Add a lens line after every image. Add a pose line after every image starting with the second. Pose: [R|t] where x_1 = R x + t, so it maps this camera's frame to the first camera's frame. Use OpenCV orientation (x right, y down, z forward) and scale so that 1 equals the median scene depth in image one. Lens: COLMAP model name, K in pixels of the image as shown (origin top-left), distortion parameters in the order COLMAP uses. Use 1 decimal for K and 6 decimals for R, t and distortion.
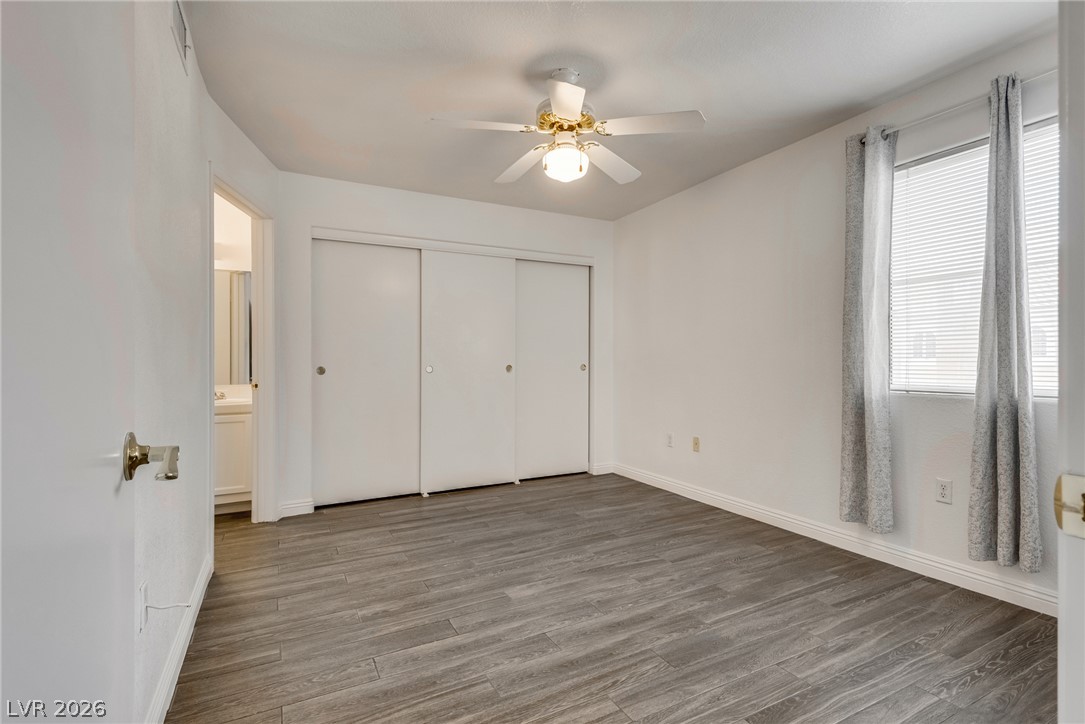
lens RADIAL K [[505.5, 0, 547.0], [0, 505.5, 361.1], [0, 0, 1]] dist [0.000969, -0.000173]
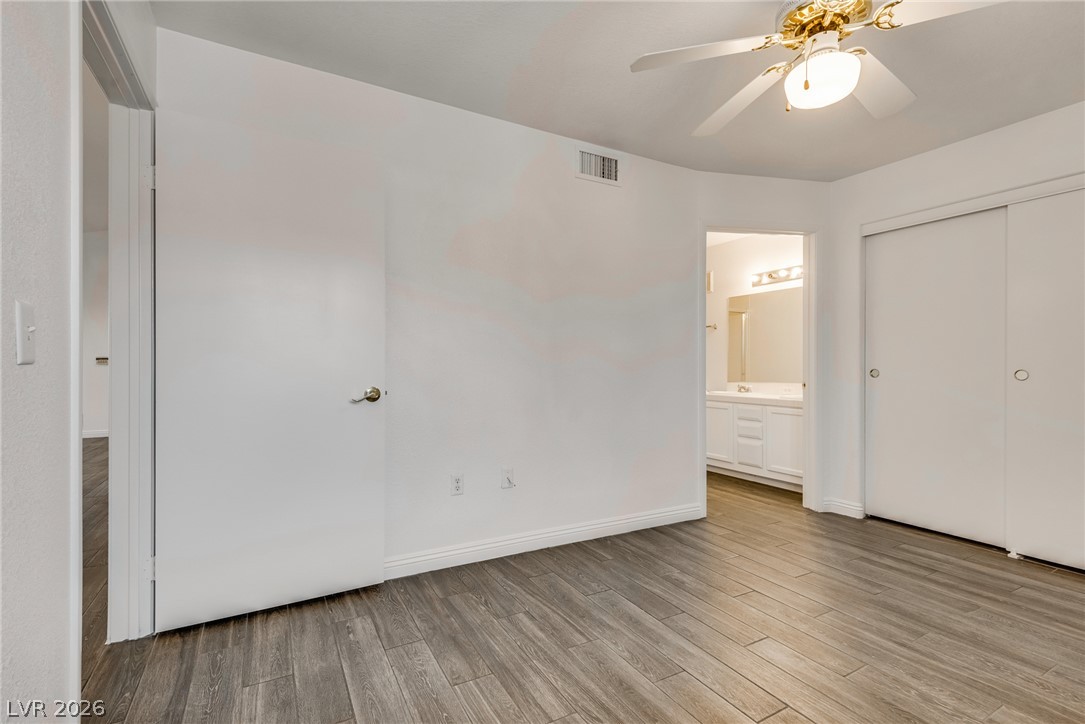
lens RADIAL K [[505.5, 0, 547.0], [0, 505.5, 361.1], [0, 0, 1]] dist [0.000969, -0.000173]
pose [[0.028593, 0.001382, -0.999590, 0.576301], [-0.003824, 0.999992, 0.001273, 0.014978], [0.999584, 0.003786, 0.028598, 0.516435]]
